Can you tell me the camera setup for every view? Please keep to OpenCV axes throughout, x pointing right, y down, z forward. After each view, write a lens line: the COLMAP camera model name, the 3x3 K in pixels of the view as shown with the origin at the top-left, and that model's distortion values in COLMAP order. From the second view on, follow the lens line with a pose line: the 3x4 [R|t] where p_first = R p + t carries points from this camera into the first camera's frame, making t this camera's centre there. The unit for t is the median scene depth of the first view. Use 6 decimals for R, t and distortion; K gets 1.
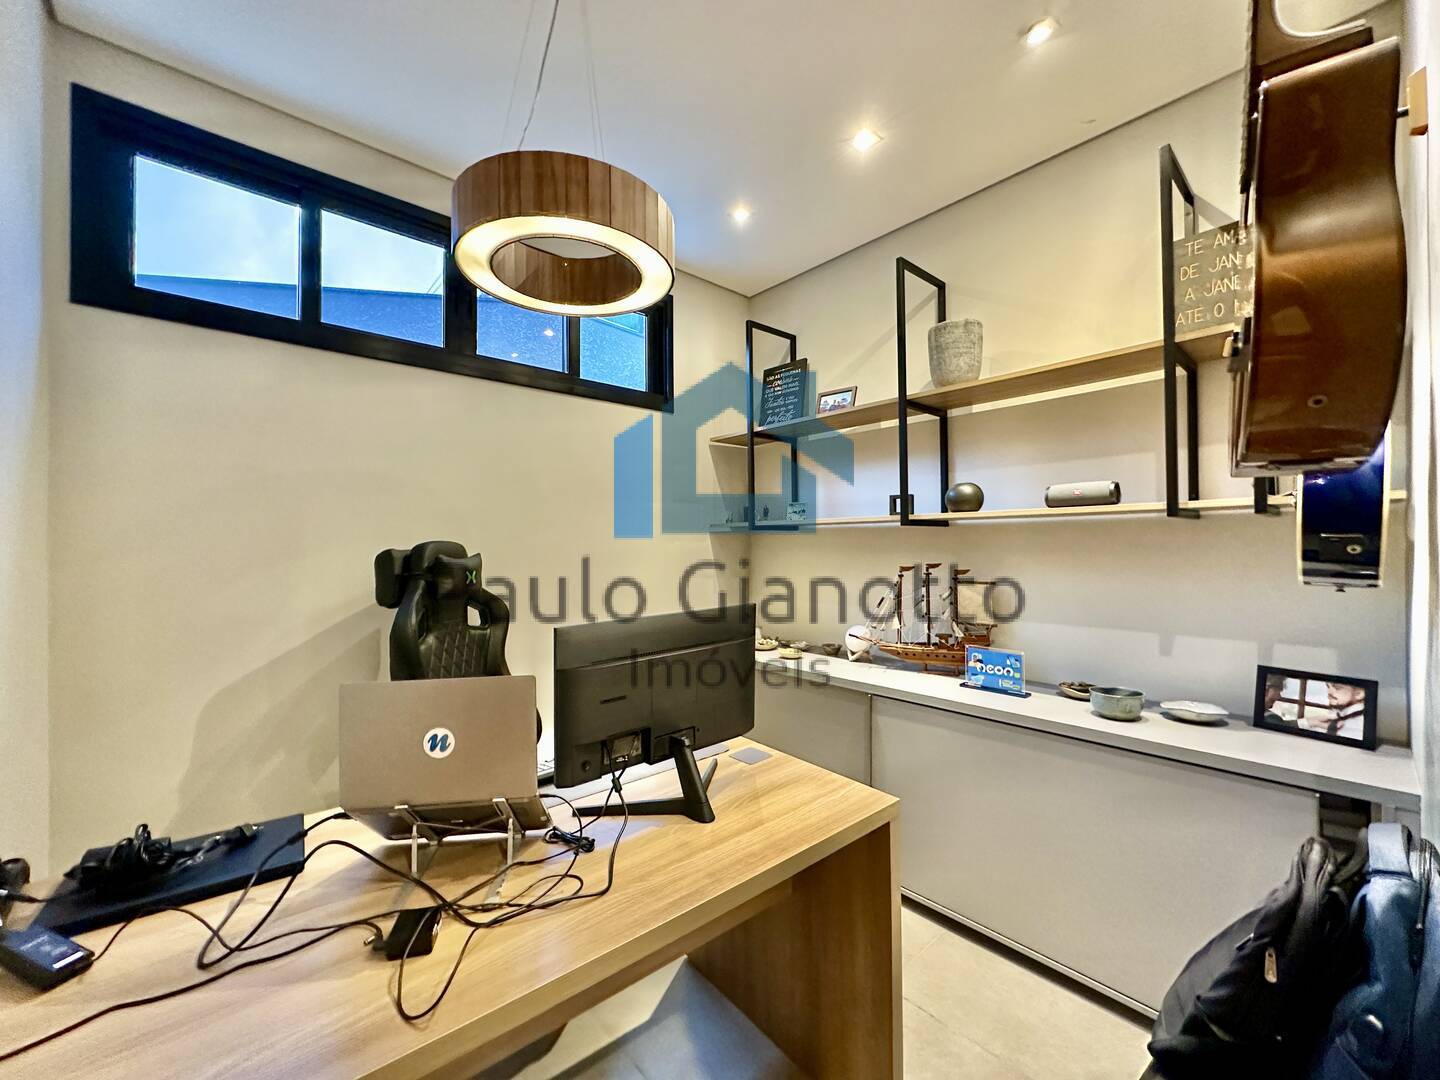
lens RADIAL K [[576.2, 0, 720.0], [0, 576.2, 540.0], [0, 0, 1]] dist [0.000298, 0.000574]
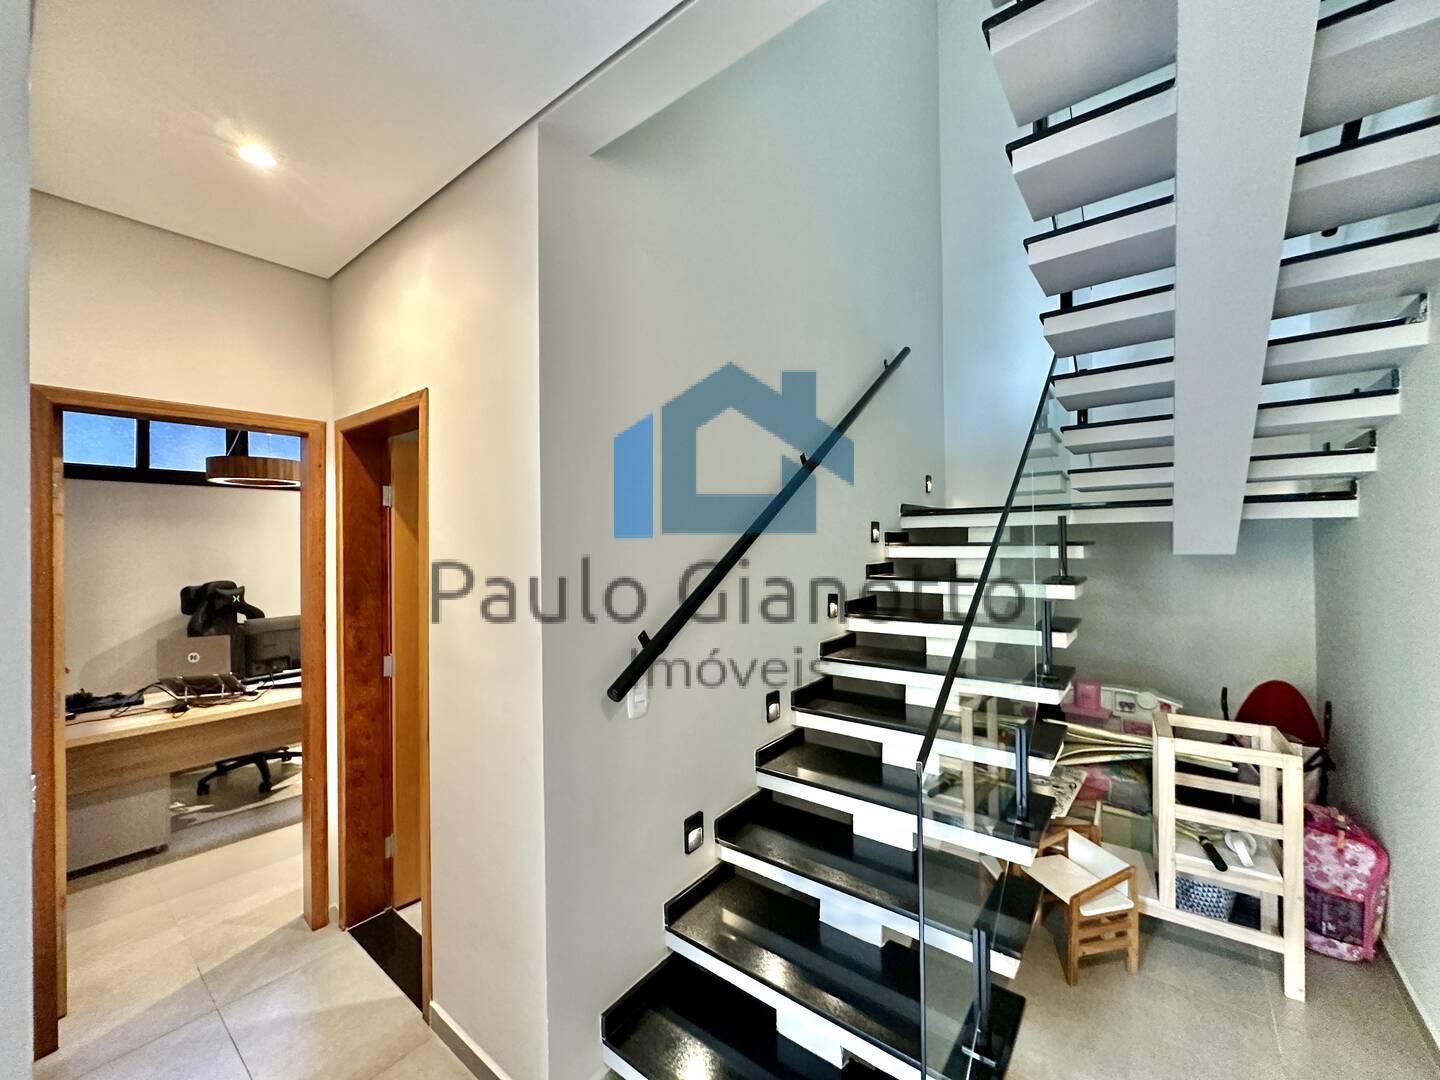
lens RADIAL K [[576.2, 0, 720.0], [0, 576.2, 540.0], [0, 0, 1]] dist [0.000298, 0.000574]
pose [[0.985618, -0.001001, 0.168985, 0.954207], [-0.000437, 0.999964, 0.008477, -0.169158], [-0.168987, -0.008429, 0.985582, -1.354723]]
